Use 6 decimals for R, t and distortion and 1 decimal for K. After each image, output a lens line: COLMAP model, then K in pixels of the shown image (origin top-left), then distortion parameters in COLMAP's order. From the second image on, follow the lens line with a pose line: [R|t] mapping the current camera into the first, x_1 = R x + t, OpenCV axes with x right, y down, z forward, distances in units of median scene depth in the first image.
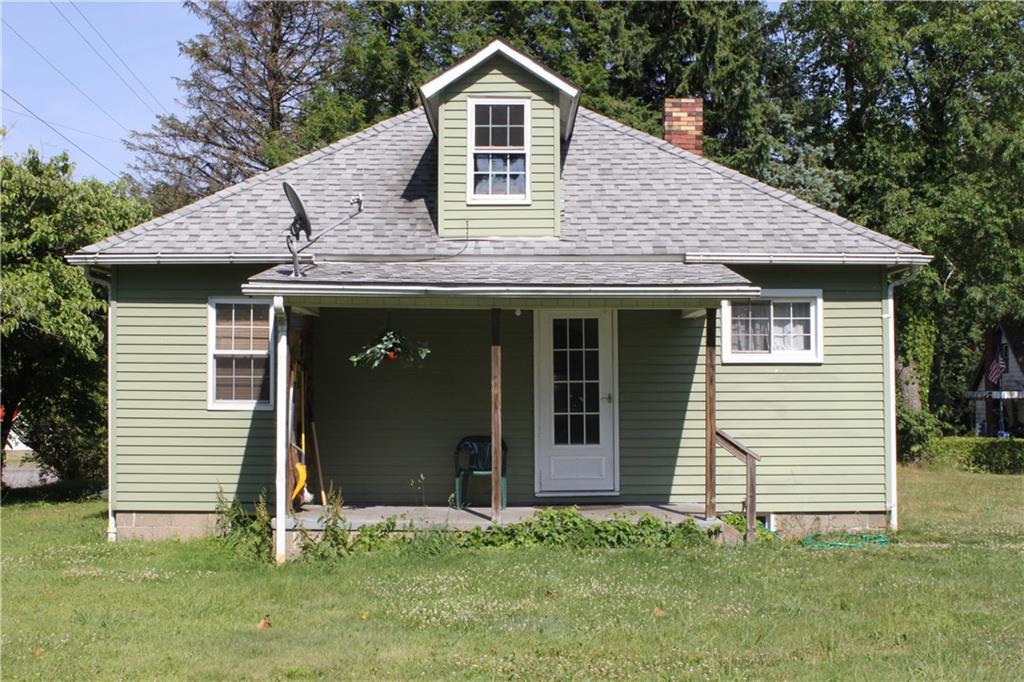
lens RADIAL K [[1318.8, 0, 511.8], [0, 1318.8, 340.8], [0, 0, 1]] dist [-0.037573, 0.000000]
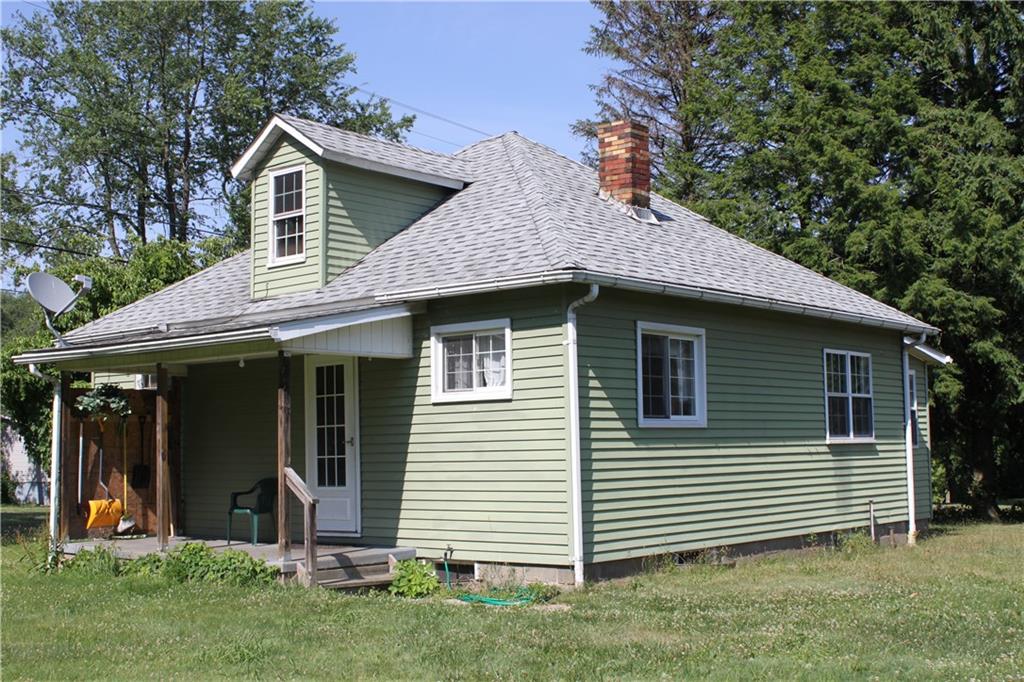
lens RADIAL K [[1279.5, 0, 511.9], [0, 1279.5, 343.1], [0, 0, 1]] dist [-0.106300, 0.000000]
pose [[0.757597, -0.068574, -0.649110, 0.812909], [0.039934, 0.997473, -0.058769, 0.030363], [0.651500, 0.018602, 0.758421, 0.327255]]
